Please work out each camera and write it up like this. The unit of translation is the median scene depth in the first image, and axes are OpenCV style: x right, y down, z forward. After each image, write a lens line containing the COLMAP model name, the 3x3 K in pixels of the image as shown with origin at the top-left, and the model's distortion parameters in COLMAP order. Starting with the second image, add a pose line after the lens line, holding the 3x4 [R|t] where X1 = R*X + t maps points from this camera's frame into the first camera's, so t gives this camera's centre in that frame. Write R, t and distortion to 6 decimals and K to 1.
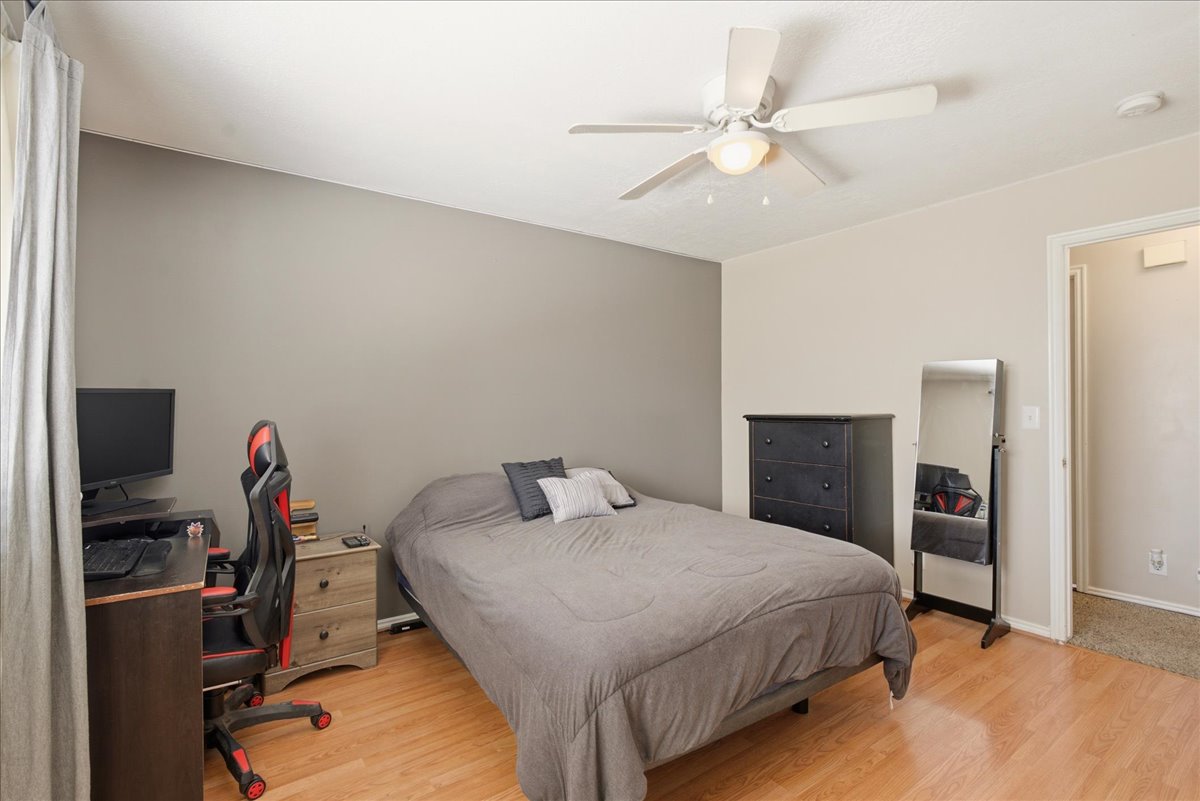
lens RADIAL K [[560.4, 0, 601.8], [0, 560.4, 395.2], [0, 0, 1]] dist [0.000449, 0.000567]
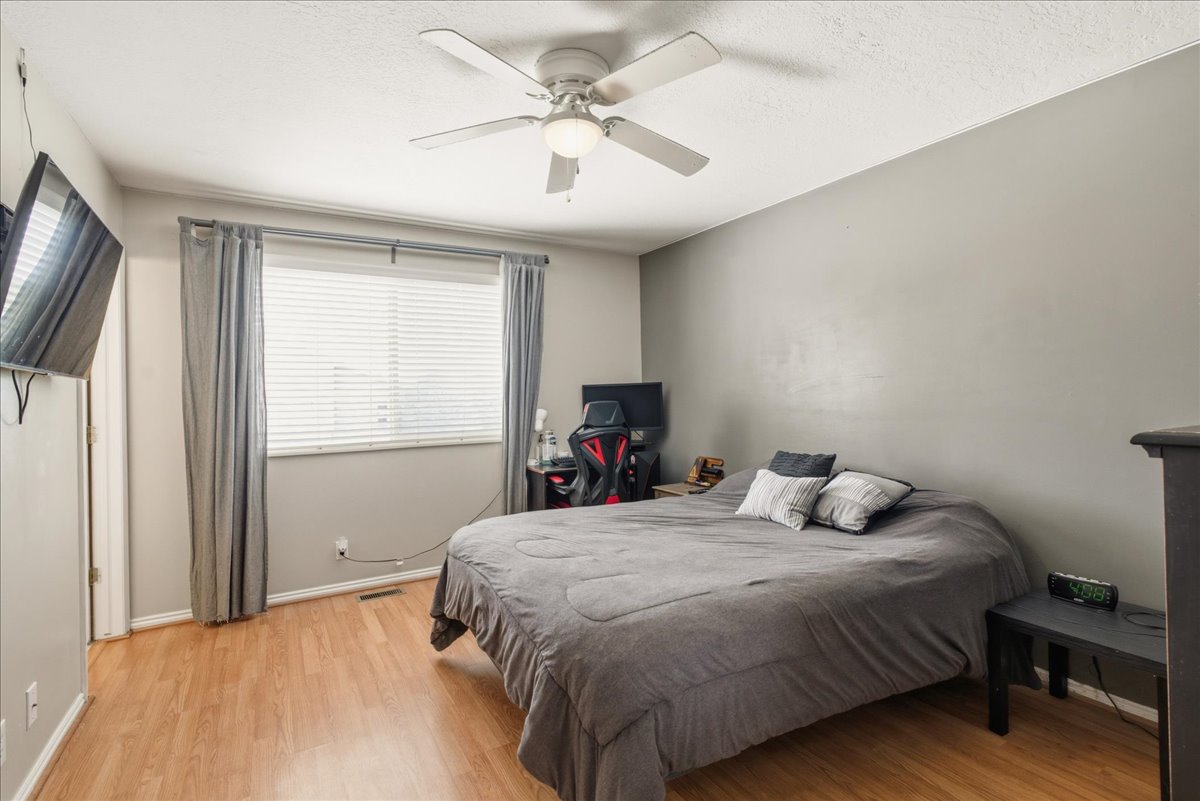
lens RADIAL K [[572.9, 0, 599.6], [0, 572.9, 380.6], [0, 0, 1]] dist [-0.006602, -0.000294]
pose [[-0.100359, -0.010770, -0.994893, 0.894055], [0.032220, 0.999382, -0.014069, 0.003183], [0.994429, -0.033467, -0.099950, 0.834284]]
